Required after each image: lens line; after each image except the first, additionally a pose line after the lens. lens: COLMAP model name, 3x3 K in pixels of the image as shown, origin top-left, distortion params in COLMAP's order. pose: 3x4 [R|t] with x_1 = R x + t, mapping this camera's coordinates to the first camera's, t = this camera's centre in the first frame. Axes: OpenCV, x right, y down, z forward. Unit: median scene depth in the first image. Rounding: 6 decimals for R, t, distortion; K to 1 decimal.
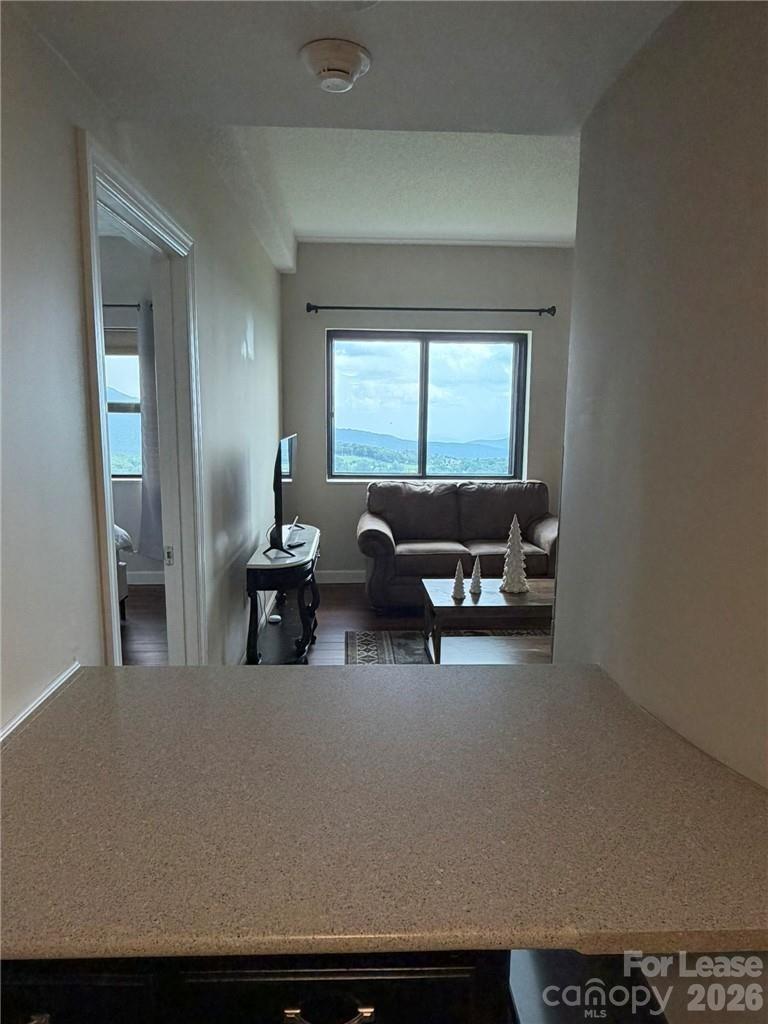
lens RADIAL K [[655.7, 0, 383.1], [0, 655.7, 512.1], [0, 0, 1]] dist [-0.003075, -0.000385]
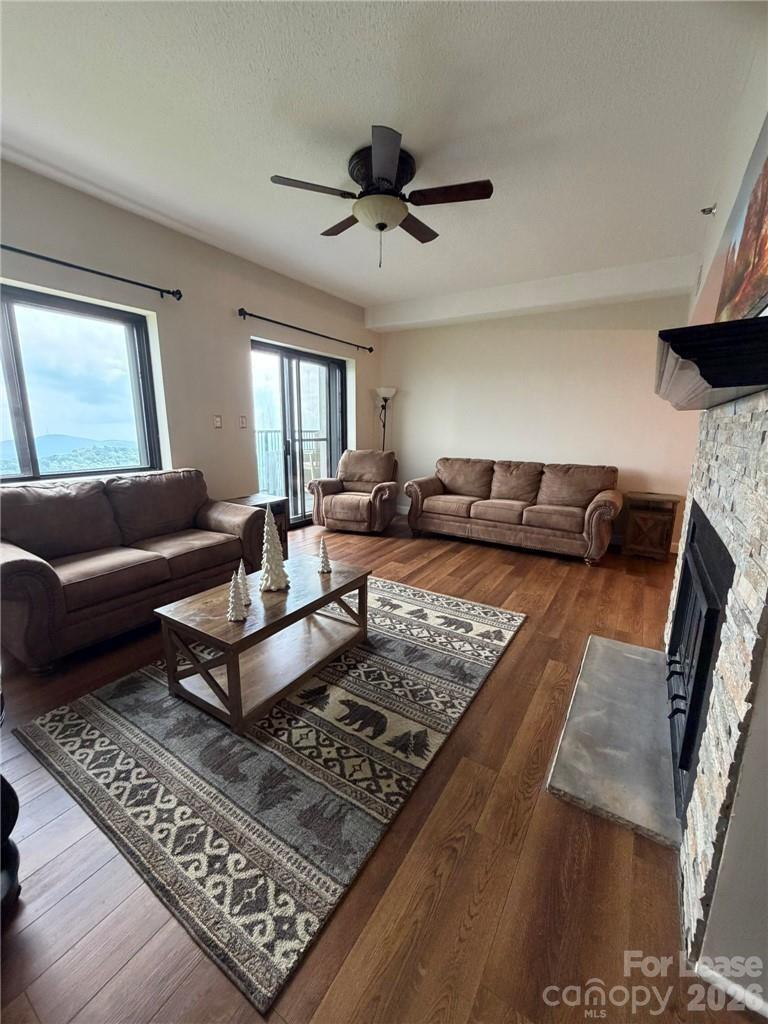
lens RADIAL K [[410.0, 0, 383.3], [0, 410.0, 508.6], [0, 0, 1]] dist [-0.001110, -0.000093]
pose [[0.574118, -0.168390, 0.801270, -0.111274], [0.121785, 0.985300, 0.119805, -0.026944], [-0.809665, 0.028801, 0.586185, 0.399205]]
